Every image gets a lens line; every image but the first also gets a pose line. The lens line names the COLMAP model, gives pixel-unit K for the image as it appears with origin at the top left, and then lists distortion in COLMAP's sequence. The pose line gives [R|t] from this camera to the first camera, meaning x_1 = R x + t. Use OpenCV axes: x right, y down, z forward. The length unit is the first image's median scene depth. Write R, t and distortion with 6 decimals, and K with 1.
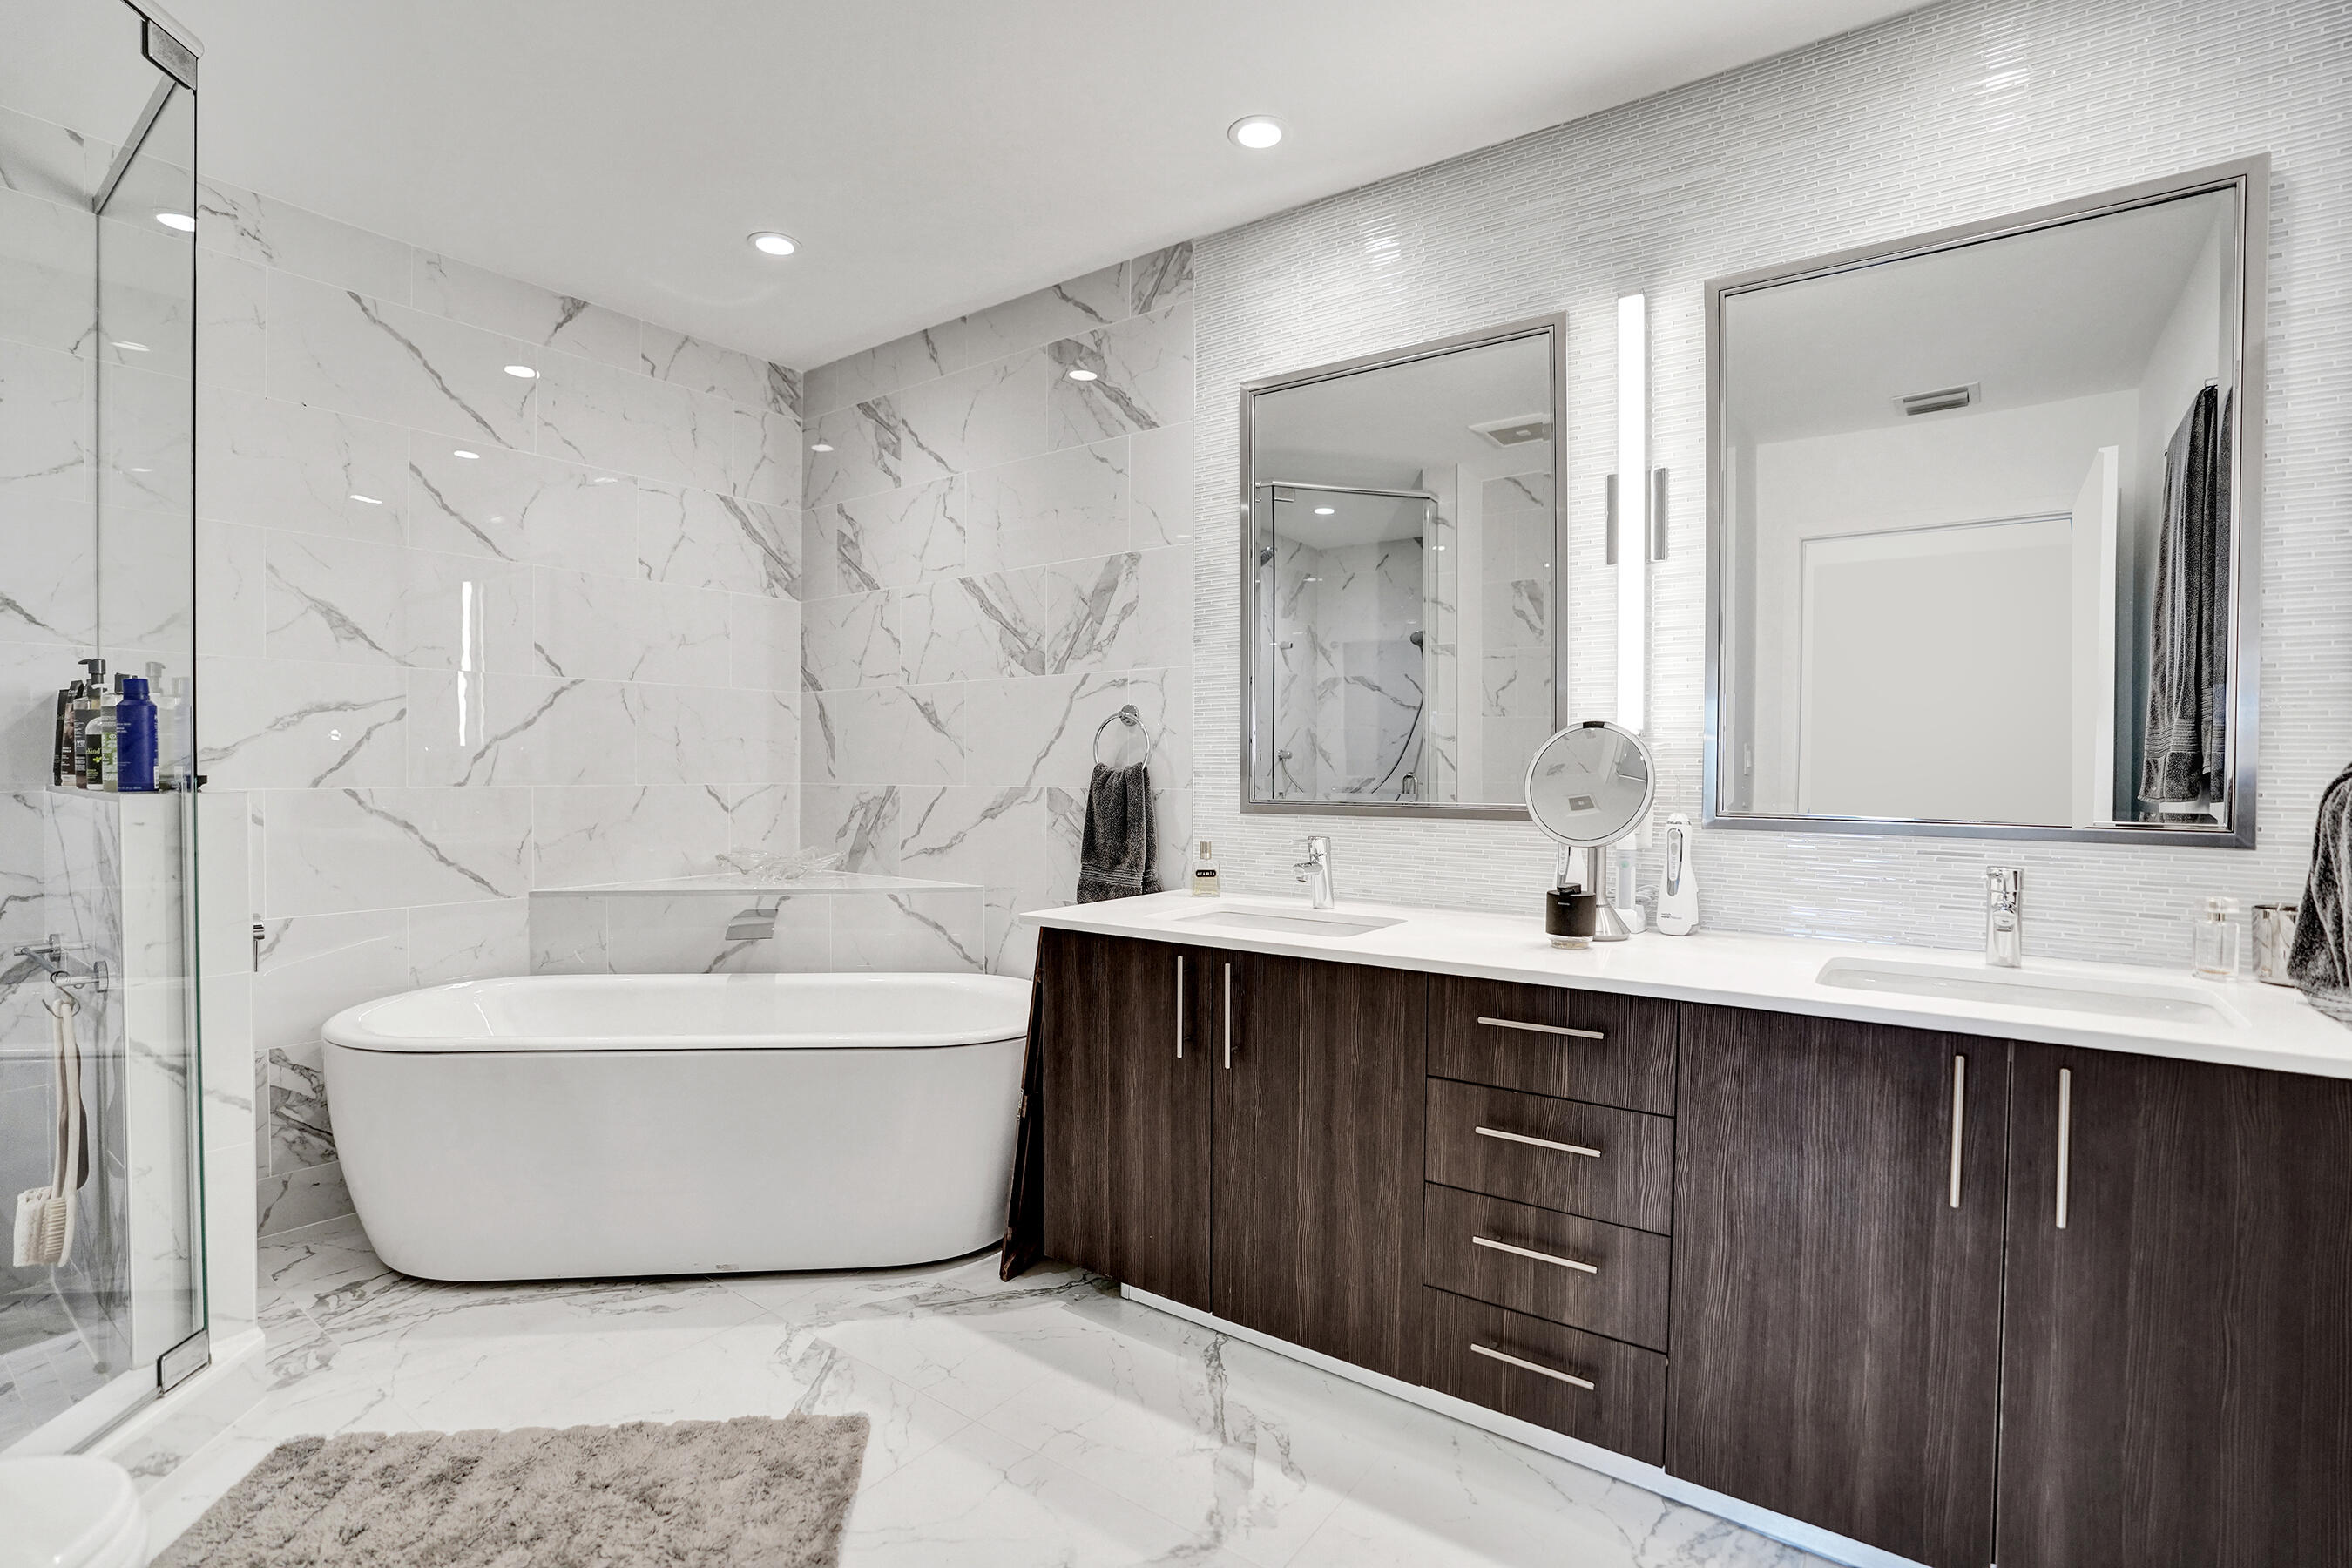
lens RADIAL K [[1180.2, 0, 1161.8], [0, 1180.2, 750.5], [0, 0, 1]] dist [-0.073121, 0.030365]
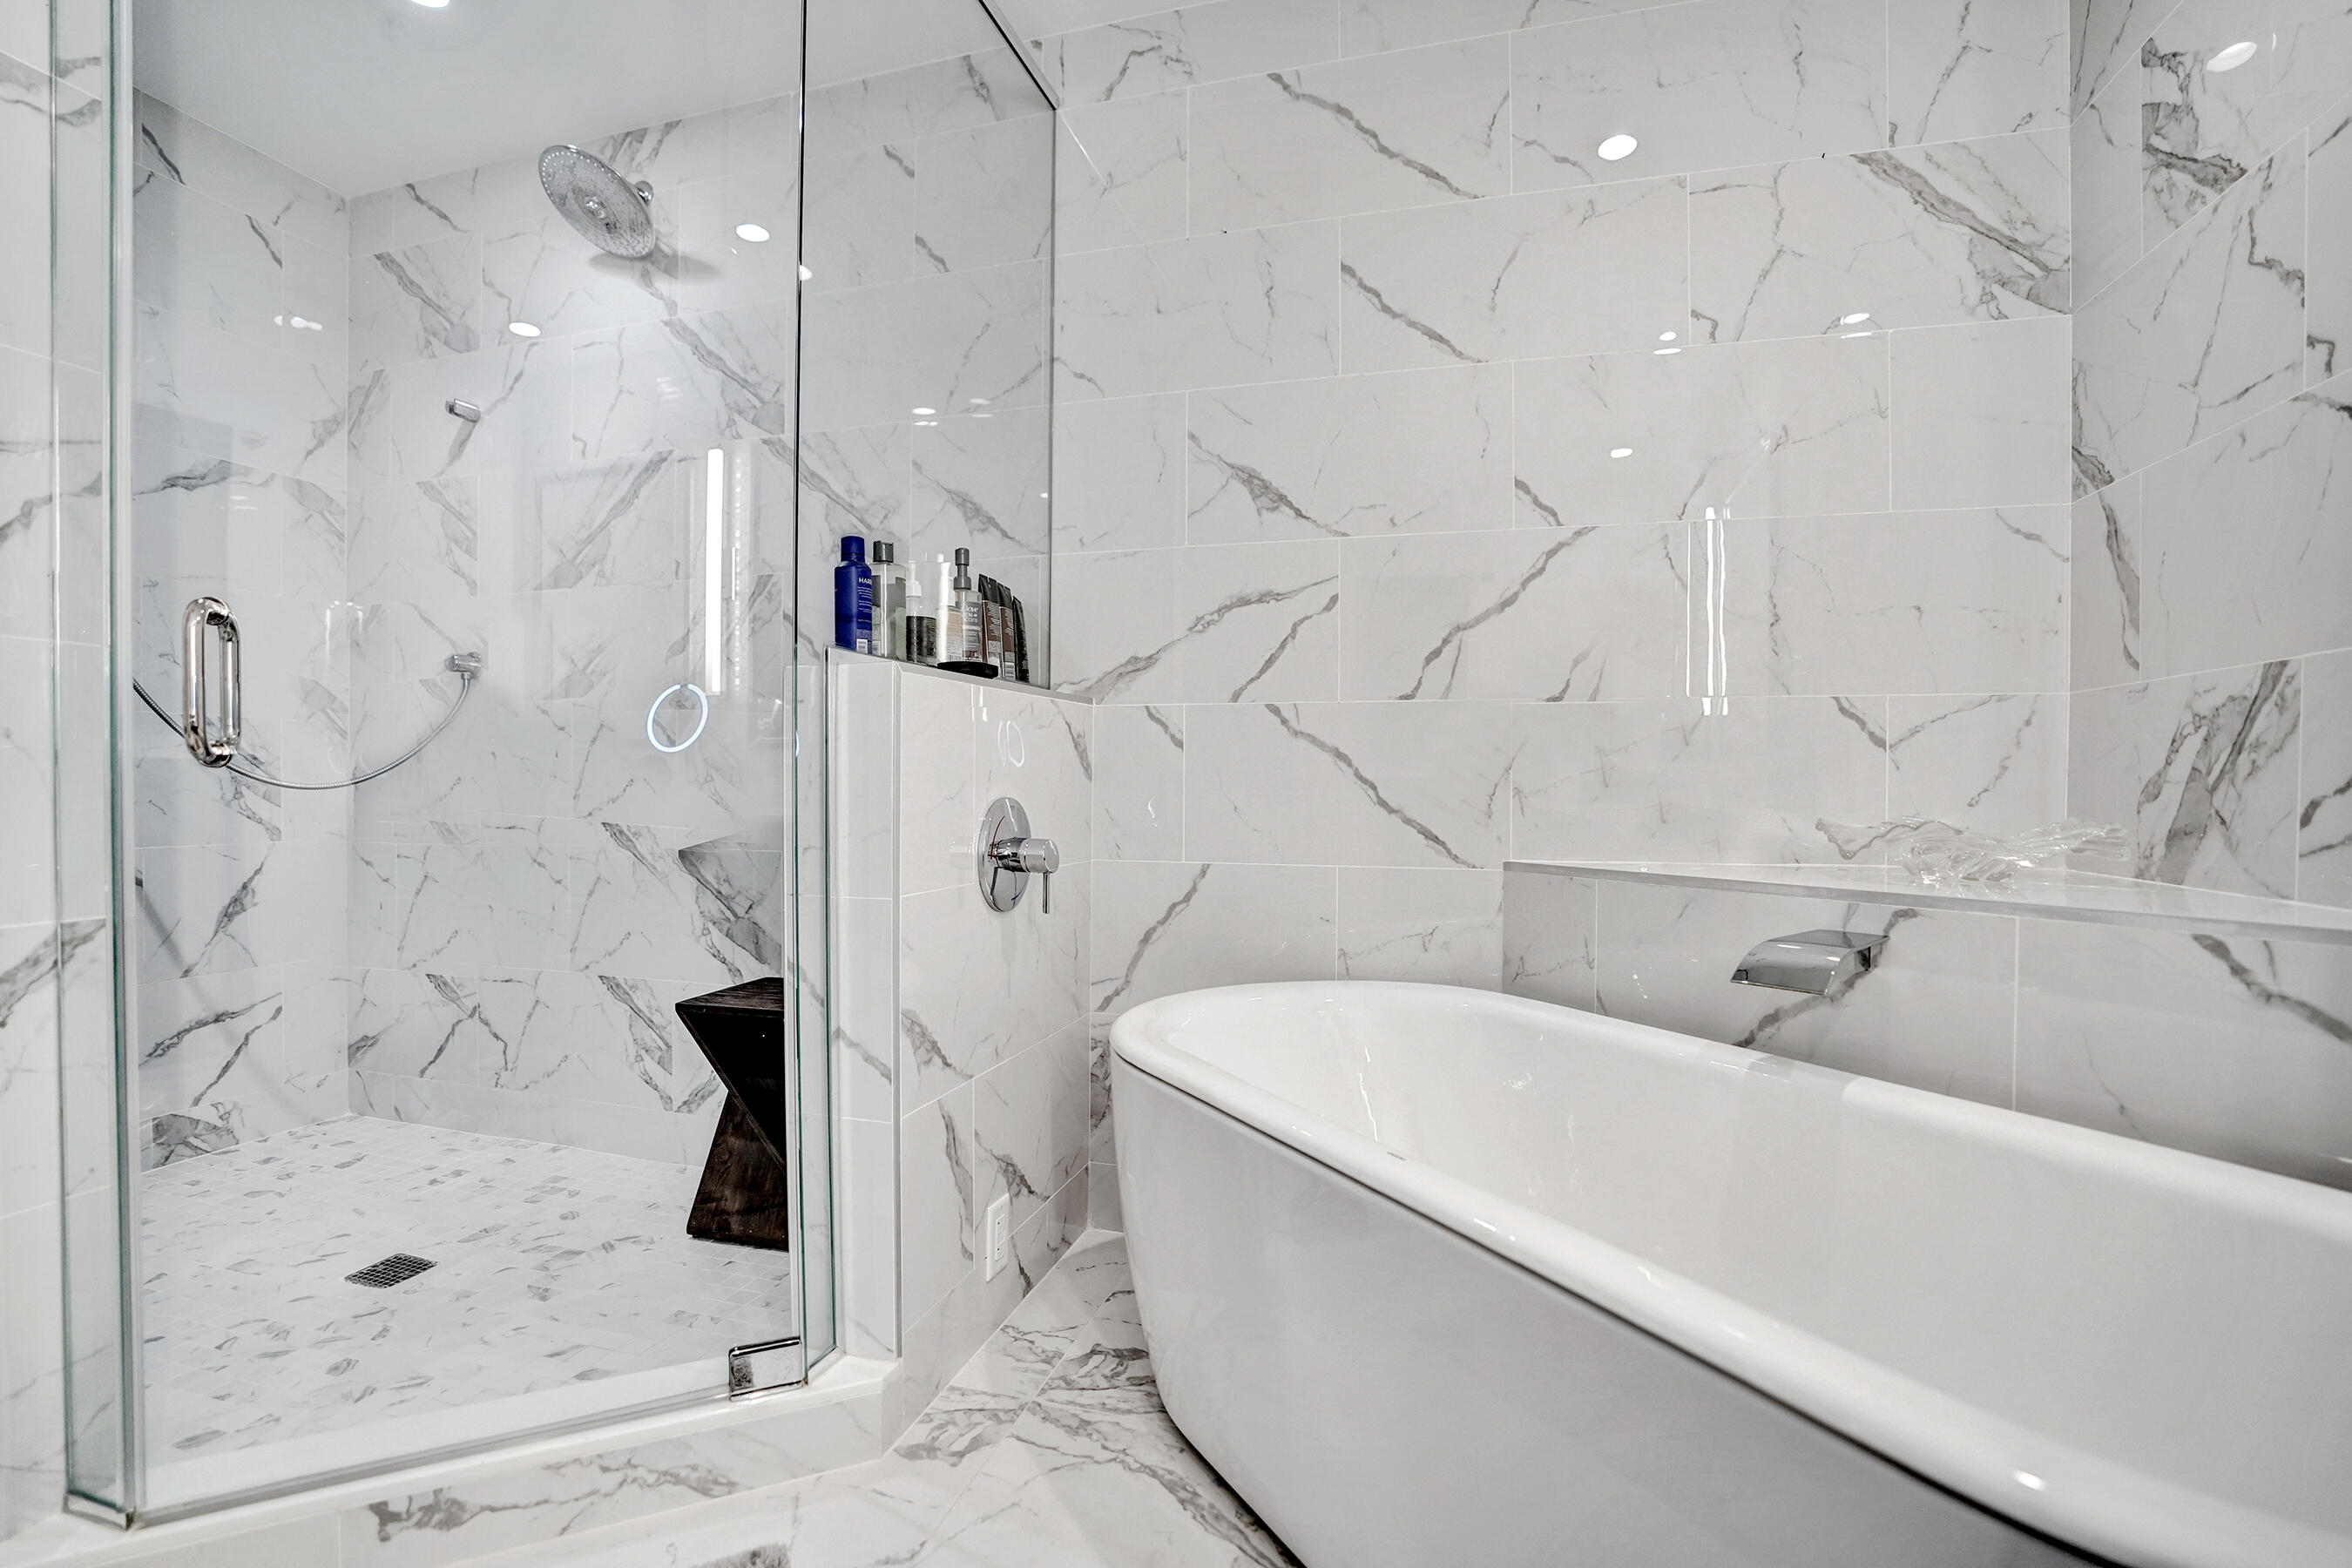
lens RADIAL K [[1095.5, 0, 1171.5], [0, 1095.5, 794.0], [0, 0, 1]] dist [-0.067280, 0.024643]
pose [[0.344700, 0.005947, -0.938694, -0.037522], [-0.001982, 0.999982, 0.005608, 0.079531], [0.938711, -0.000073, 0.344705, 0.603336]]
